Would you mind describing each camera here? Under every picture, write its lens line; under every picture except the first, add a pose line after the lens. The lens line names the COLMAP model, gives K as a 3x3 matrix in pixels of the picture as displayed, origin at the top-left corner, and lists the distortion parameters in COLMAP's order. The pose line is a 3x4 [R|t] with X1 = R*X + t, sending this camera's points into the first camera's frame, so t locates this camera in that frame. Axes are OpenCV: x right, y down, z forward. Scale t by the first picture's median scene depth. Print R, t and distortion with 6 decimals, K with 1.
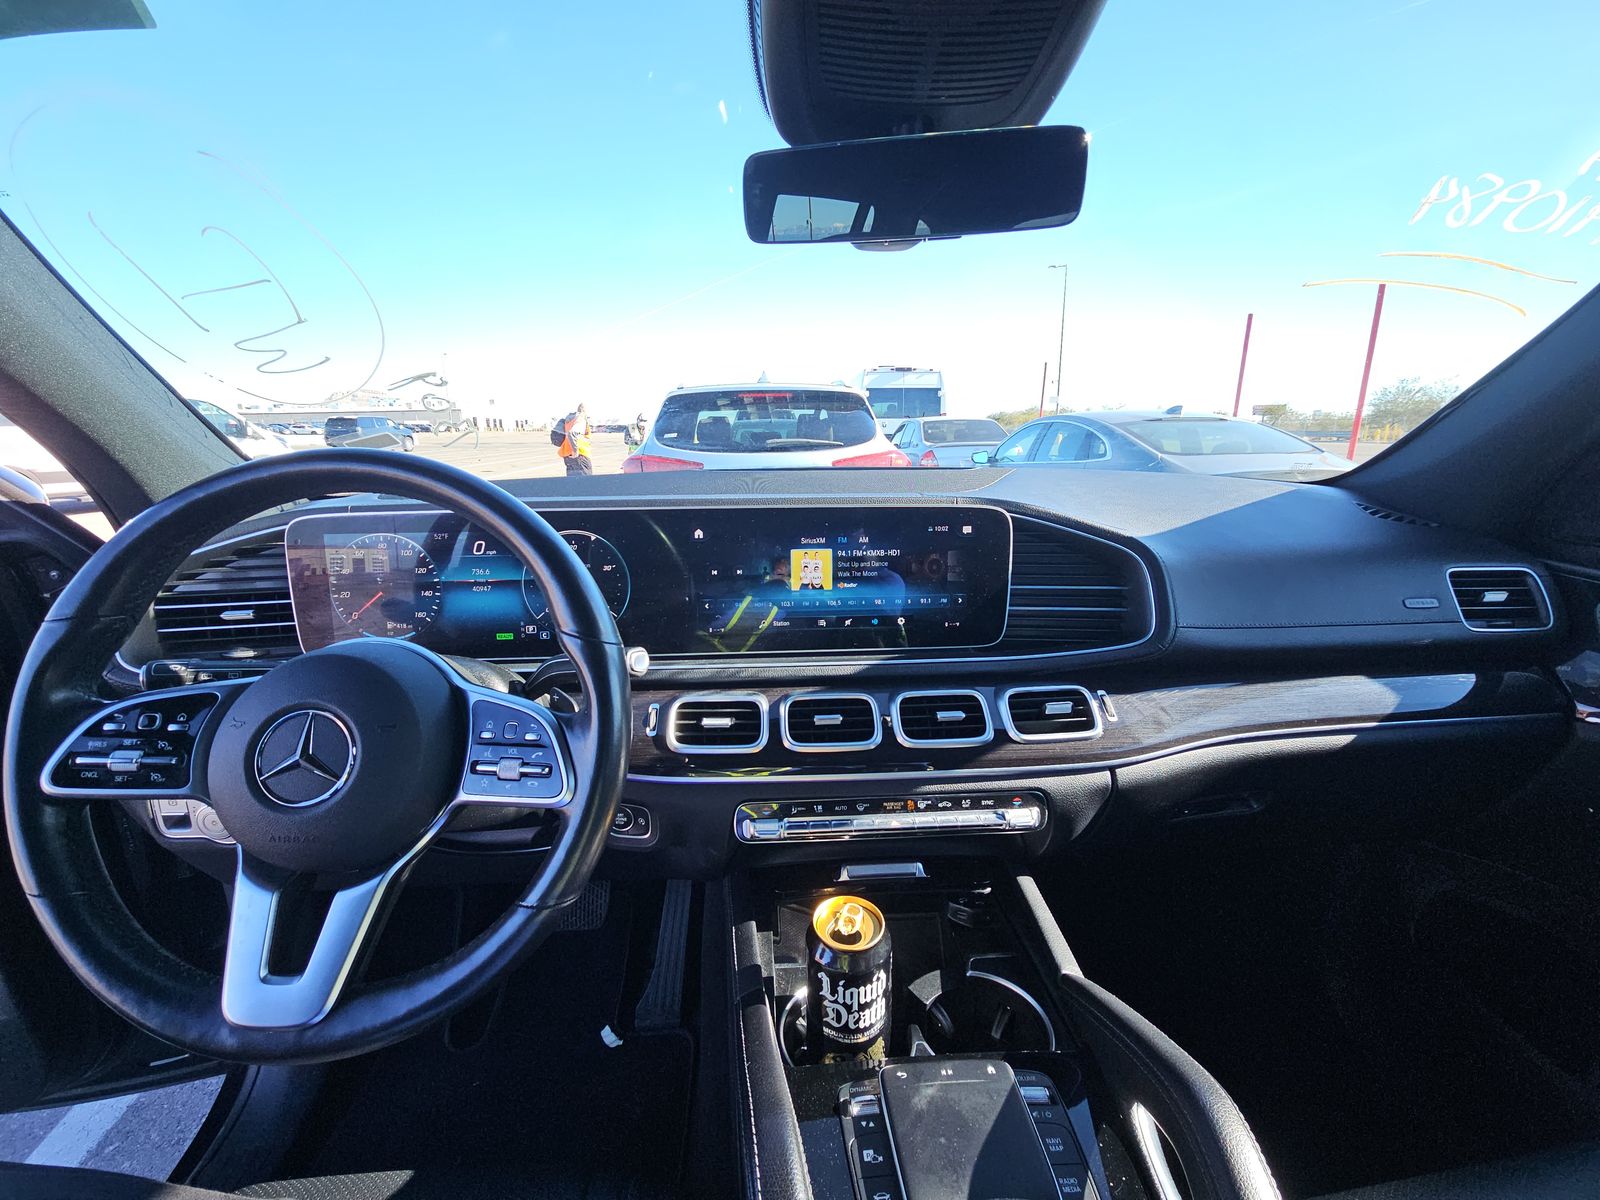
lens RADIAL K [[654.1, 0, 813.3], [0, 654.1, 599.2], [0, 0, 1]] dist [0.004486, 0.000847]
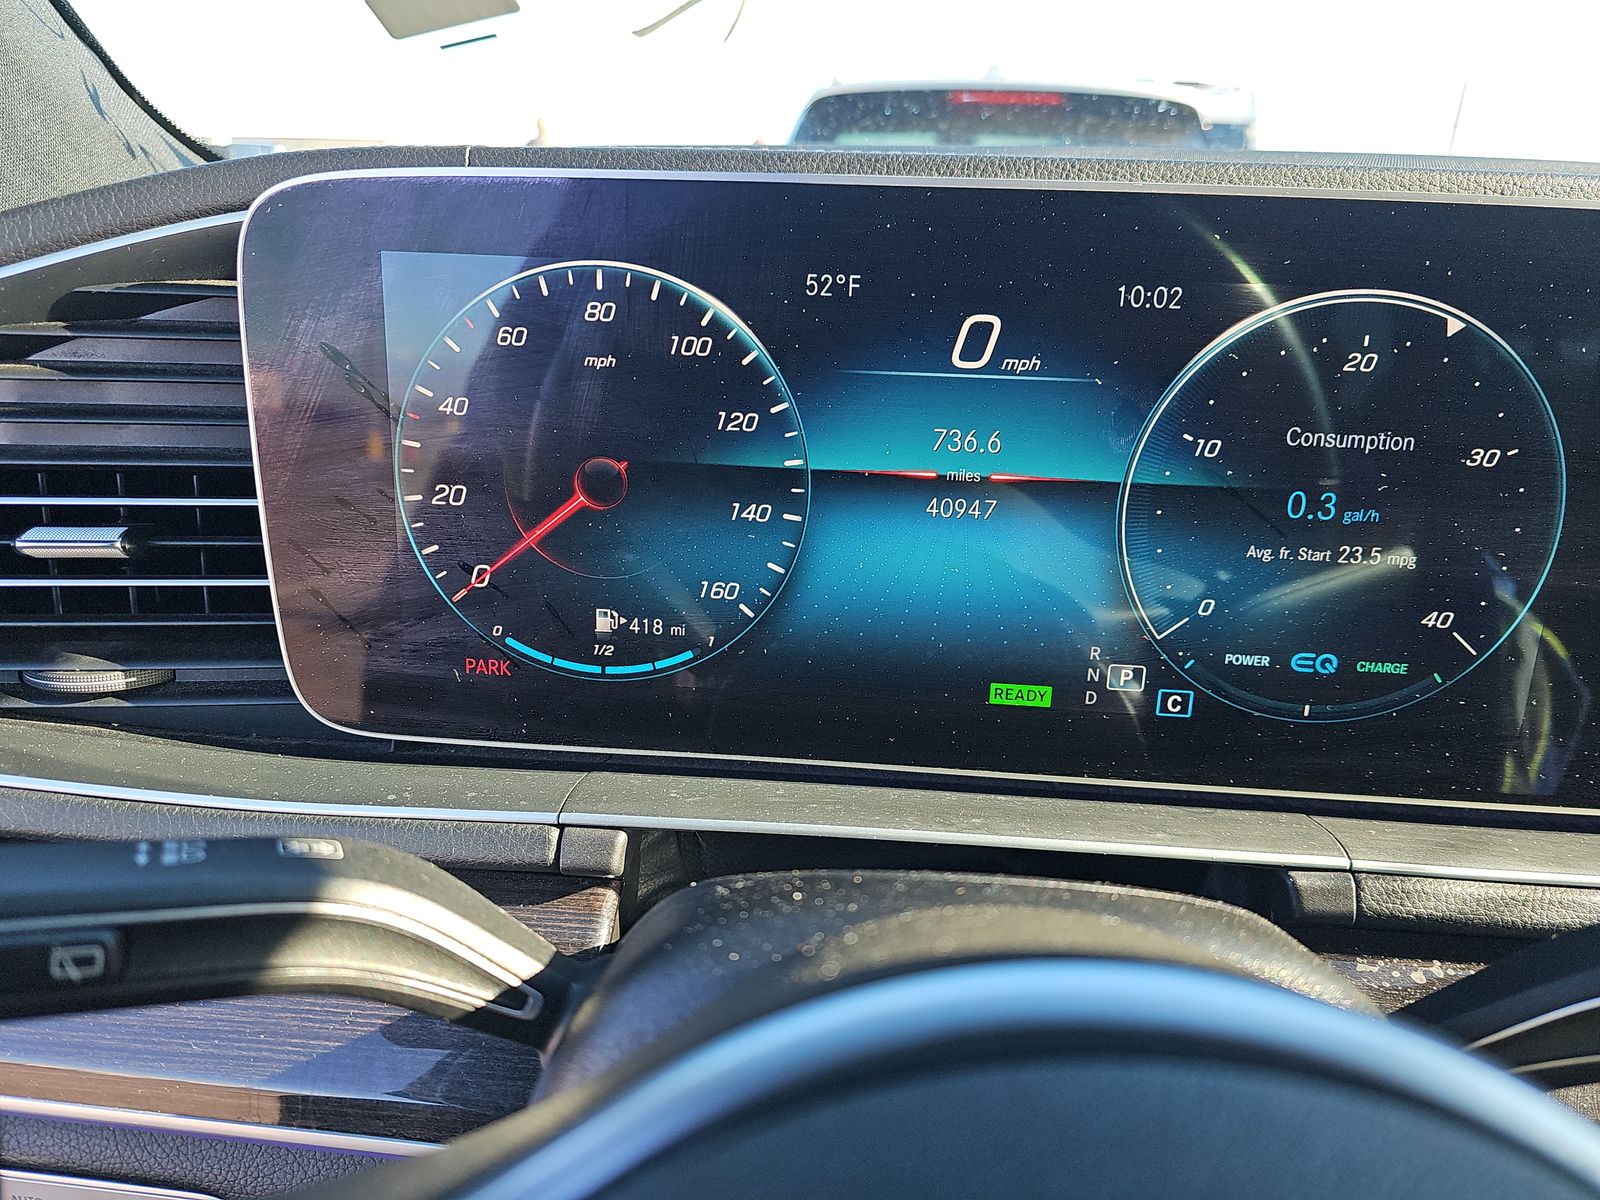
lens RADIAL K [[1062.4, 0, 801.6], [0, 1062.4, 611.4], [0, 0, 1]] dist [0.013105, -0.011824]
pose [[0.993196, 0.078318, -0.086189, -0.533501], [-0.067851, 0.990656, 0.118308, -0.020718], [0.094650, -0.111655, 0.989229, 0.585193]]
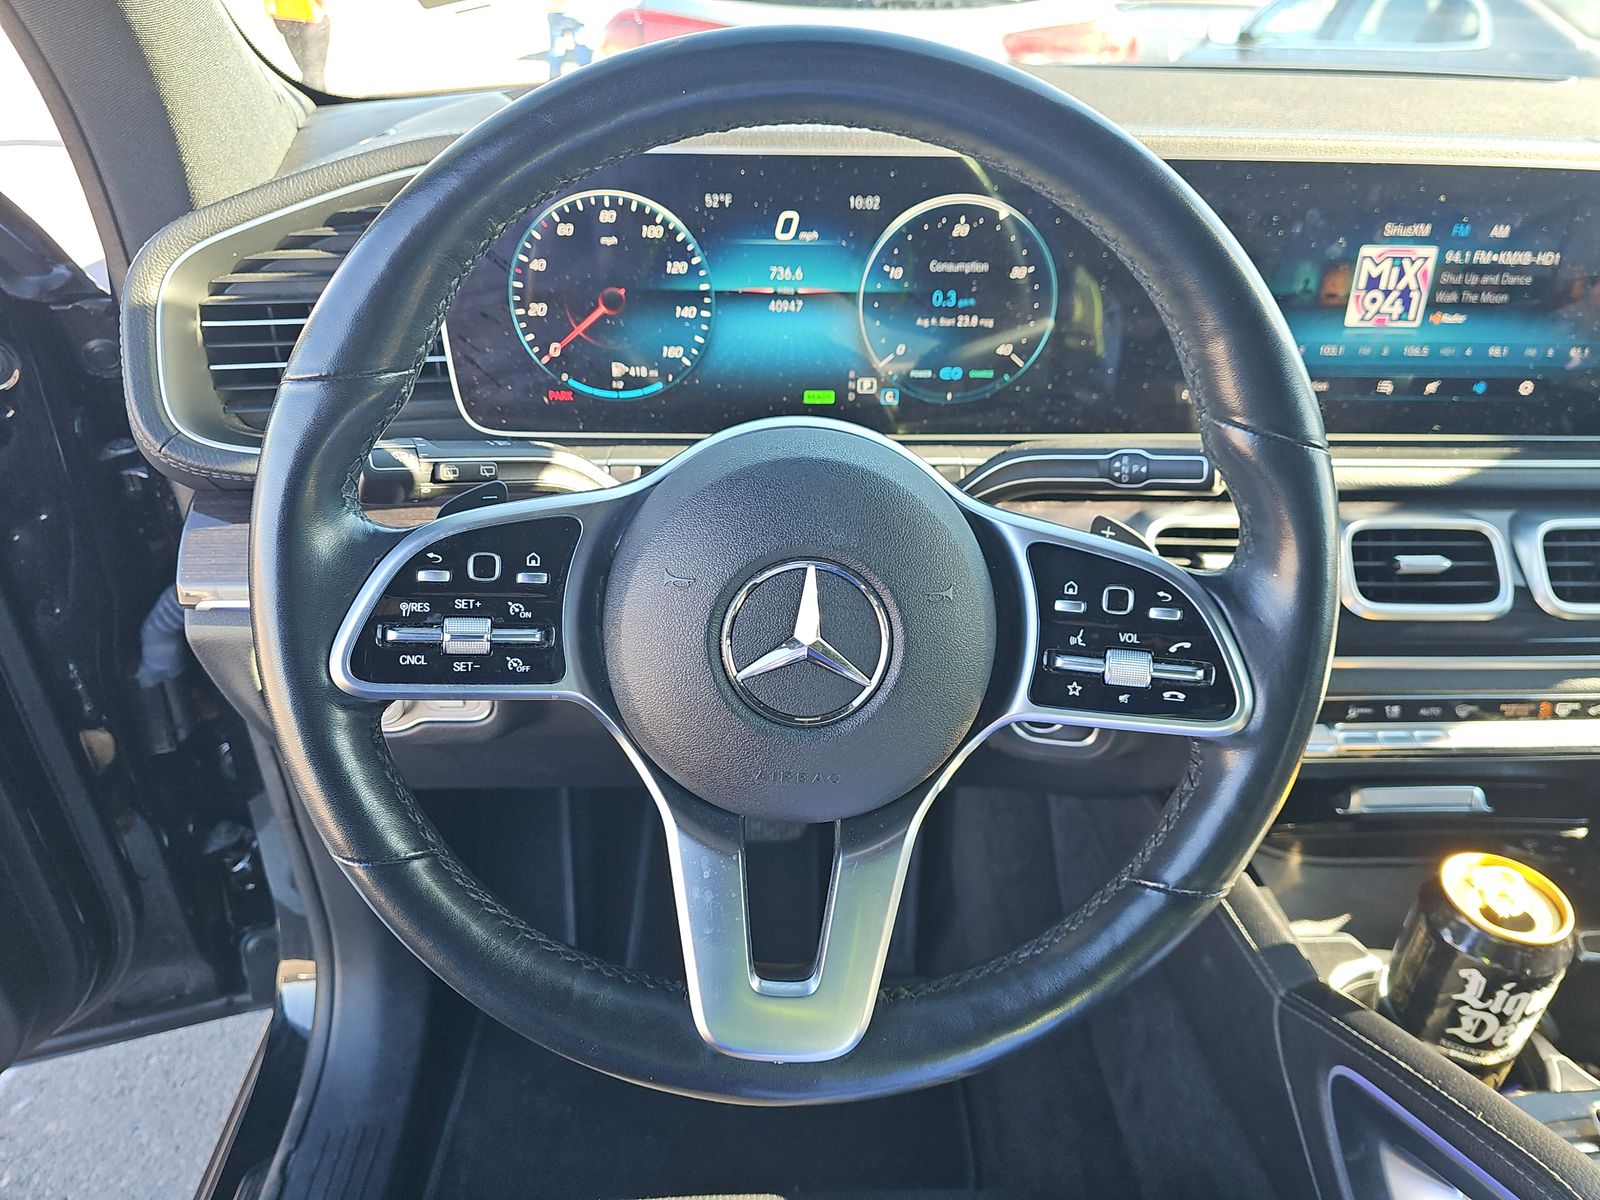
lens RADIAL K [[1062.4, 0, 801.4], [0, 1062.4, 601.6], [0, 0, 1]] dist [0.013105, -0.011824]
pose [[0.999548, 0.028815, 0.008596, -0.497488], [-0.030070, 0.958403, 0.283831, -0.031803], [-0.000060, -0.283961, 0.958836, 0.089204]]
